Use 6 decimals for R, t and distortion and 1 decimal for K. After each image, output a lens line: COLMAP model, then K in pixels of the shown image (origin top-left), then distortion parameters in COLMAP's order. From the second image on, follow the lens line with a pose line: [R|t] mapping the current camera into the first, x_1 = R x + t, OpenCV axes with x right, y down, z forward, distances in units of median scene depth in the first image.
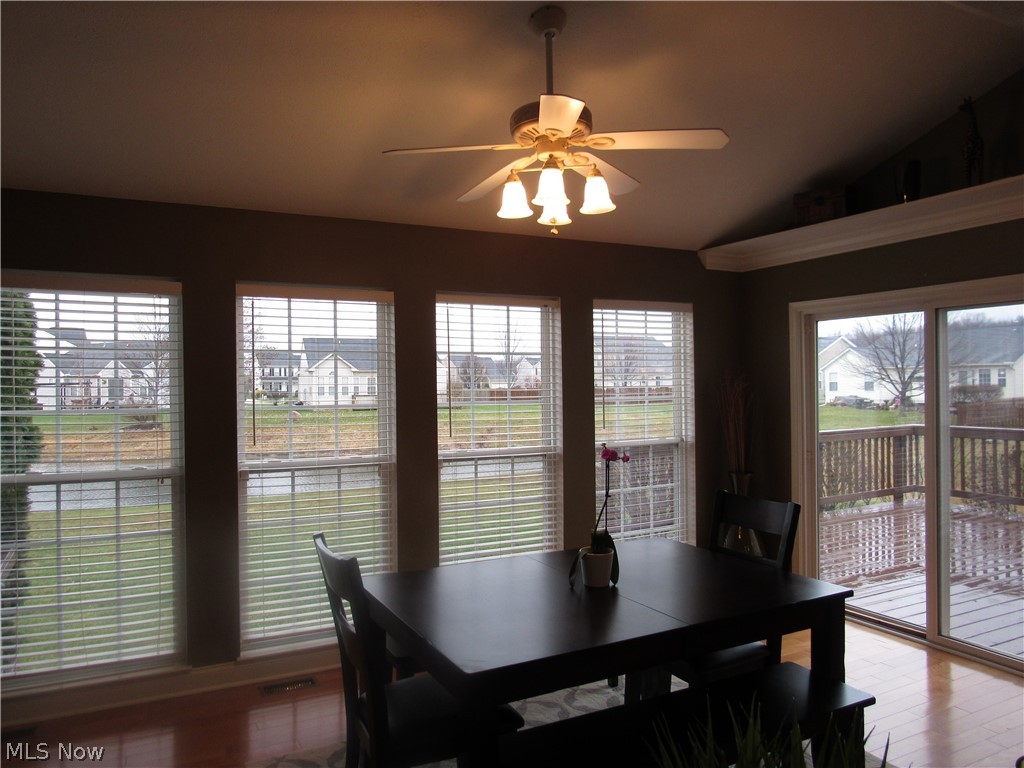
lens RADIAL K [[725.6, 0, 503.8], [0, 725.6, 383.6], [0, 0, 1]] dist [-0.032248, 0.002858]
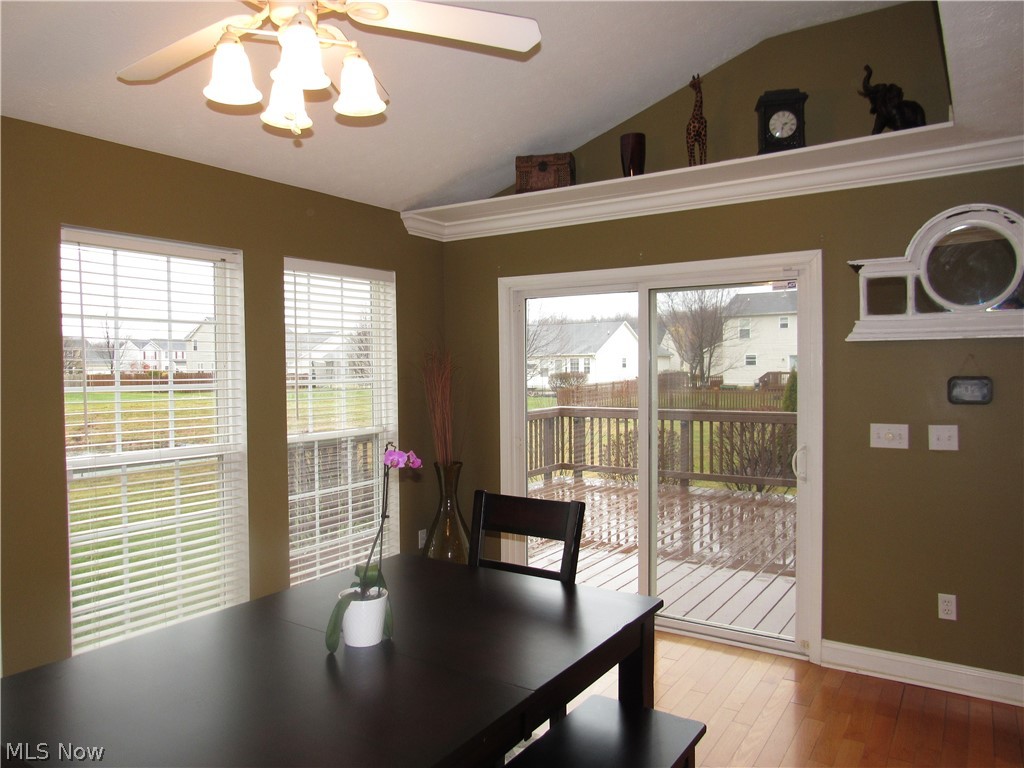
lens RADIAL K [[725.6, 0, 503.8], [0, 725.6, 383.6], [0, 0, 1]] dist [-0.032248, 0.002858]
pose [[0.873784, -0.004769, 0.486290, -0.051257], [-0.004173, 0.999842, 0.017302, 0.007834], [-0.486296, -0.017147, 0.873626, 0.181261]]
